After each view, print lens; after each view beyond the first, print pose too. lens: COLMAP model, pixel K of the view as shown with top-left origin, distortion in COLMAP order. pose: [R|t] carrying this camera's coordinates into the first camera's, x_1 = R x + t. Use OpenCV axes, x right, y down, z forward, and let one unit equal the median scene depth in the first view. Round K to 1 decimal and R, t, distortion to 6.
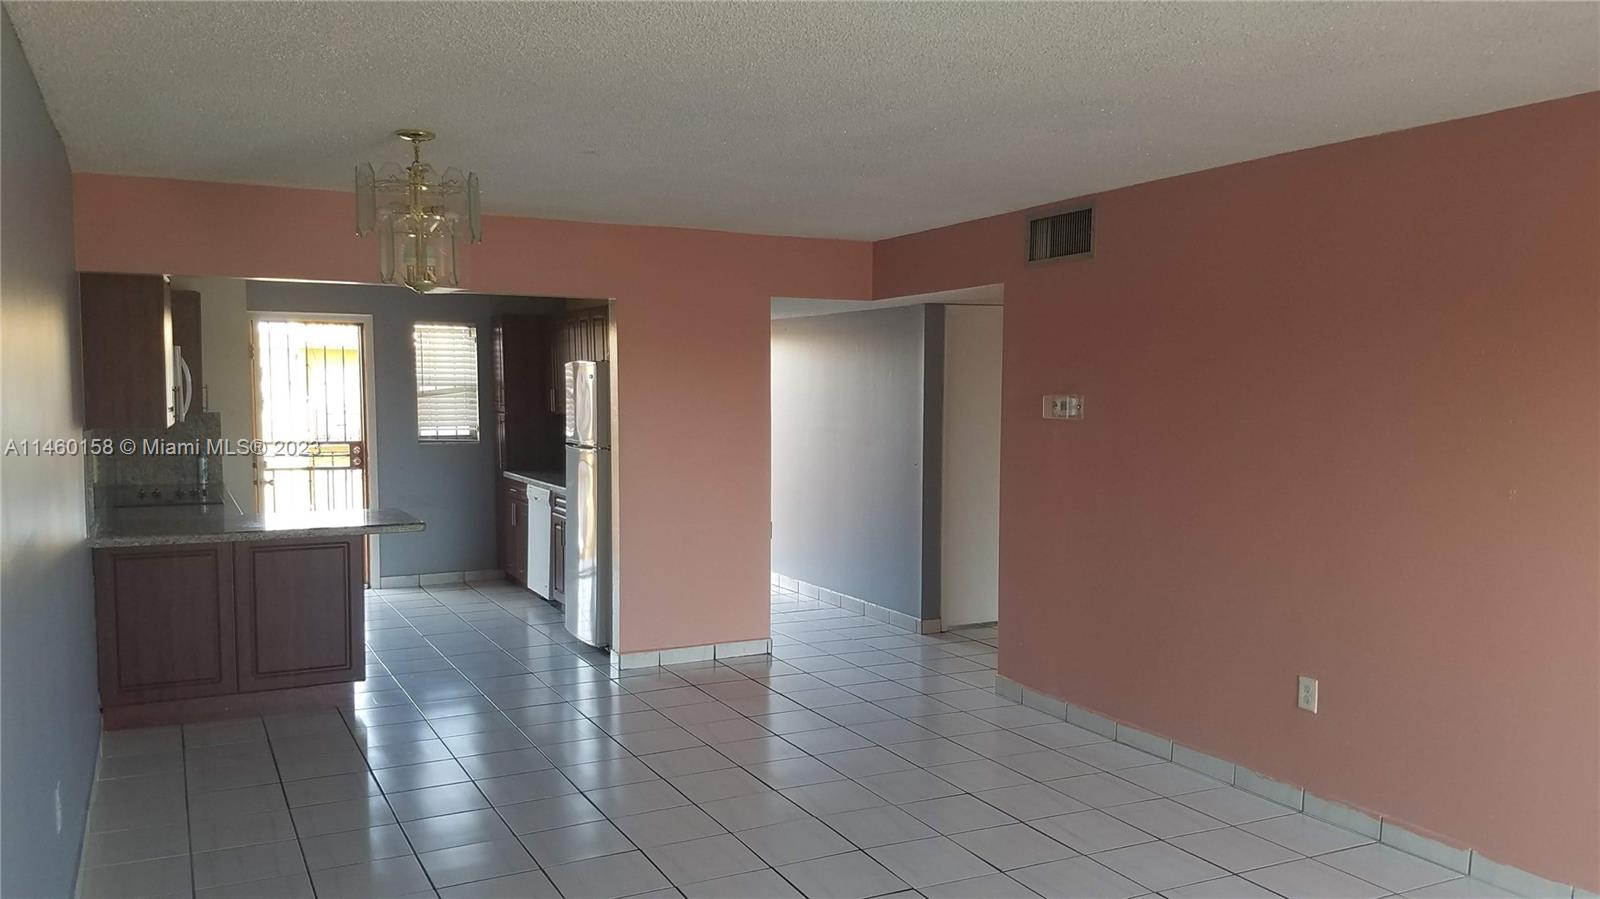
lens RADIAL K [[1240.8, 0, 799.1], [0, 1240.8, 441.6], [0, 0, 1]] dist [0.094006, -0.002628]
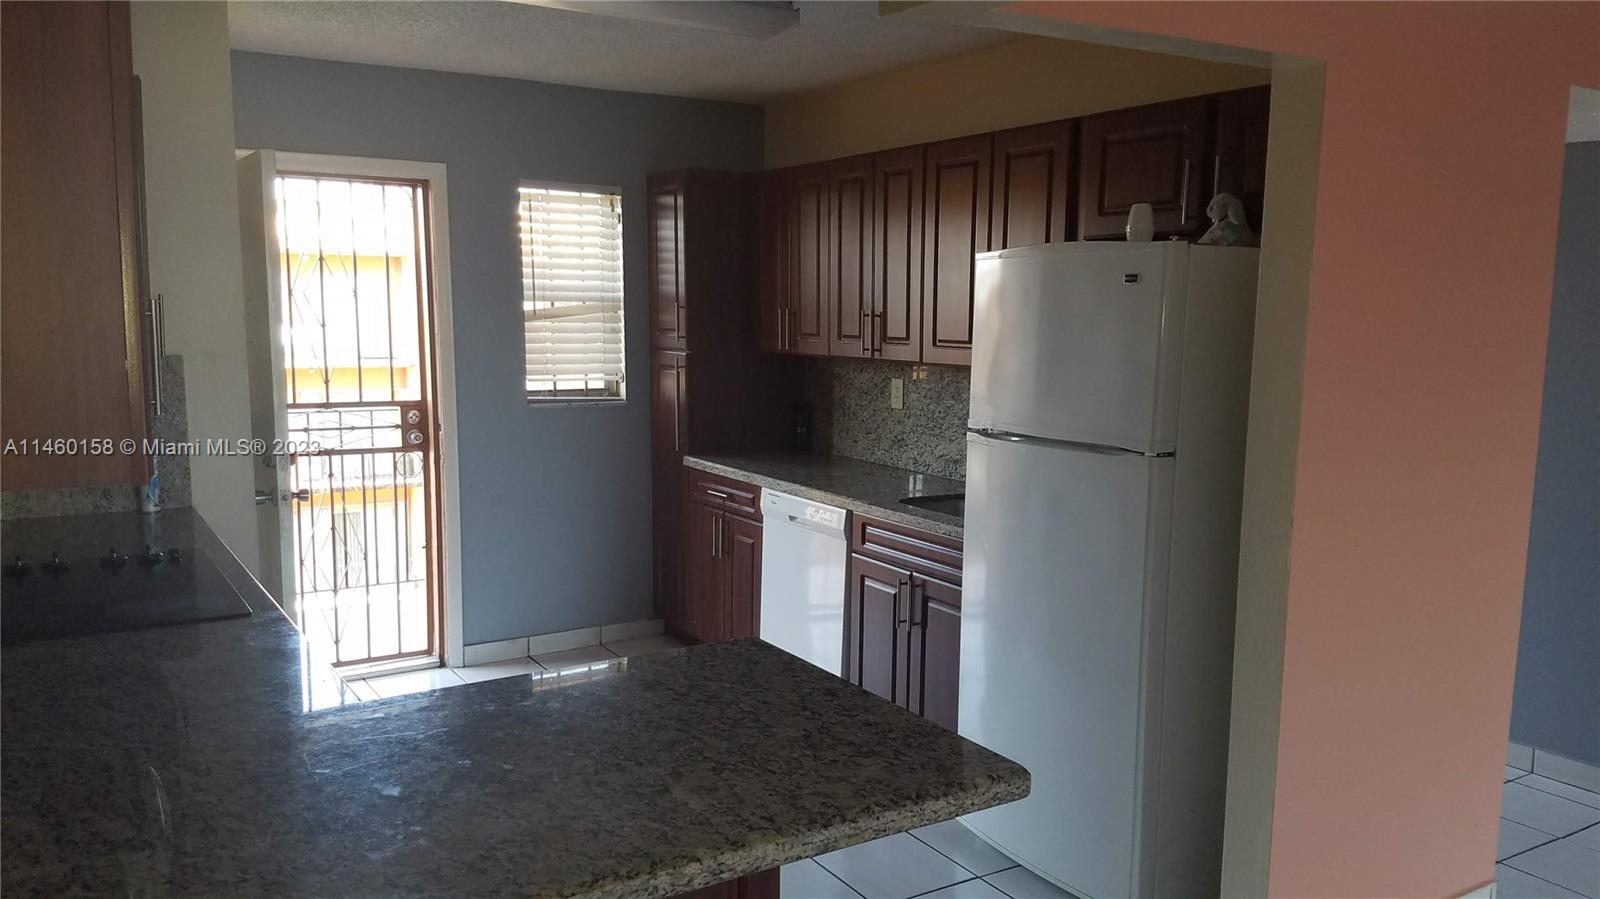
lens RADIAL K [[1240.8, 0, 804.3], [0, 1240.8, 452.7], [0, 0, 1]] dist [0.094006, -0.002628]
pose [[0.995957, -0.003699, 0.089759, -0.231407], [-0.003201, 0.997056, 0.076607, -0.020299], [-0.089778, -0.076584, 0.993013, 0.438567]]
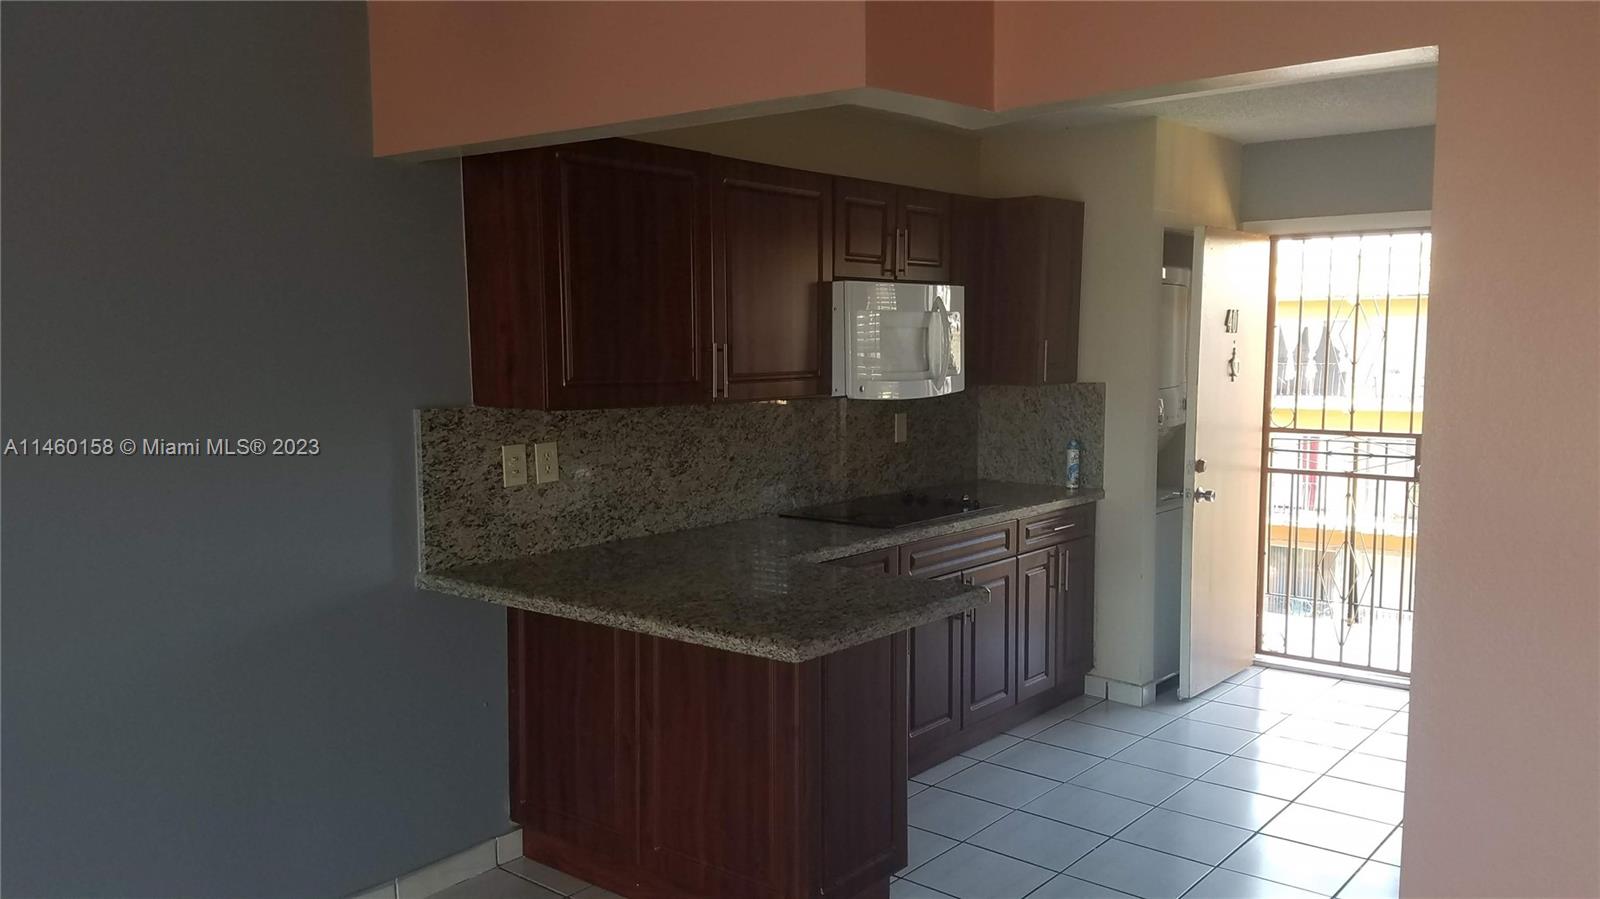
lens RADIAL K [[1240.8, 0, 801.3], [0, 1240.8, 459.3], [0, 0, 1]] dist [0.094006, -0.002628]
pose [[0.399070, 0.081104, -0.913326, 0.065460], [-0.034650, 0.996703, 0.073367, -0.021752], [0.916265, 0.002368, 0.400565, 0.504071]]
